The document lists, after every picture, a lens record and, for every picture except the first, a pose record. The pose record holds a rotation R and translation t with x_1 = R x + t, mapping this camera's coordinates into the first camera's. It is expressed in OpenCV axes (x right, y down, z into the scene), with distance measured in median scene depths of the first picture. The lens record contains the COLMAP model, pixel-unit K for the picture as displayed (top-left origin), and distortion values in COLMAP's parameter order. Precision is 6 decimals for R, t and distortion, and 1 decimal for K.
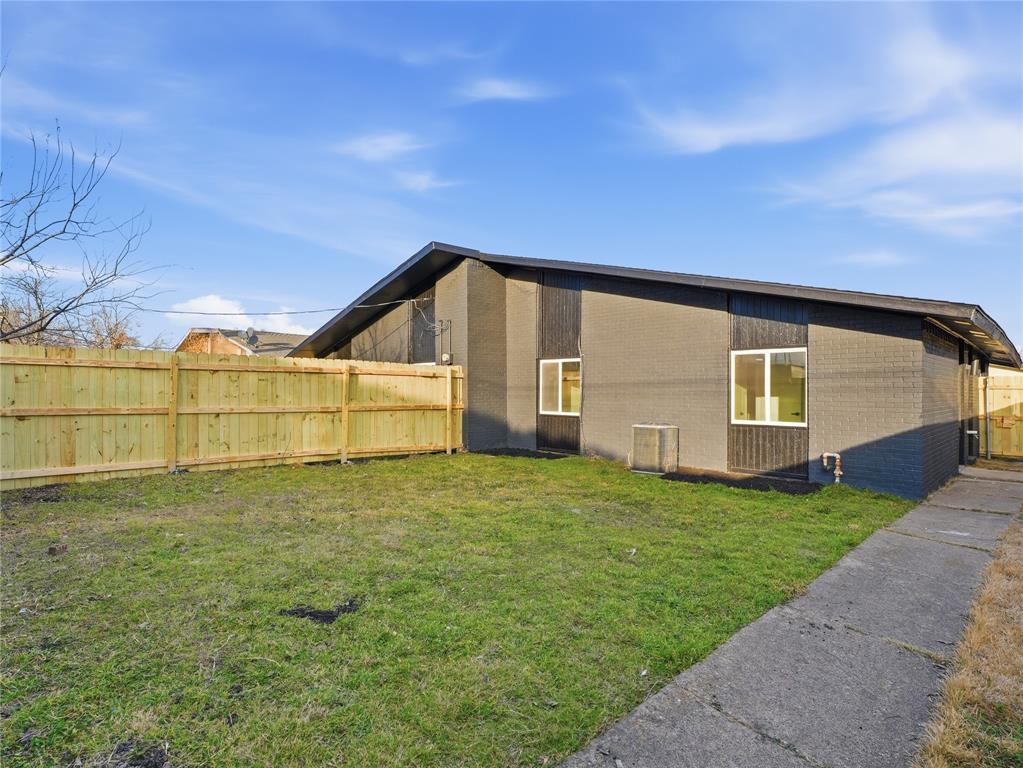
lens RADIAL K [[523.1, 0, 511.5], [0, 523.1, 384.0], [0, 0, 1]] dist [0.001079, 0.000210]
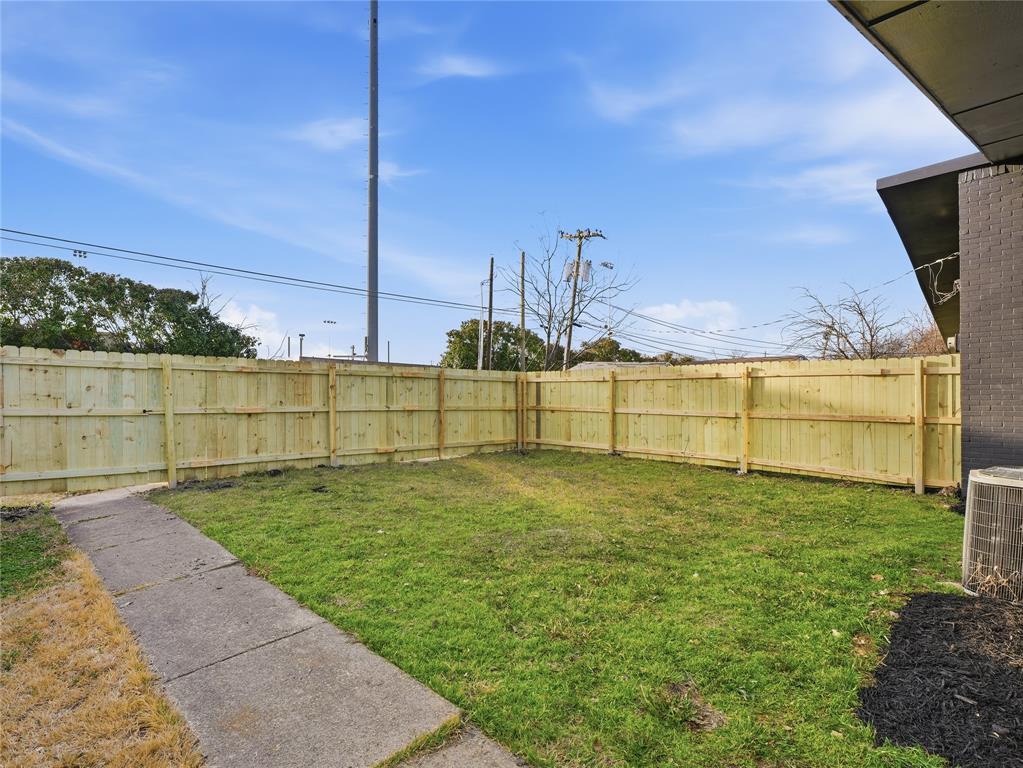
lens RADIAL K [[535.1, 0, 511.3], [0, 535.1, 399.1], [0, 0, 1]] dist [0.000976, 0.000172]
pose [[0.006366, -0.001037, -0.999979, 0.632191], [0.009999, 0.999950, -0.000974, 0.015363], [0.999930, -0.009993, 0.006376, 0.579020]]
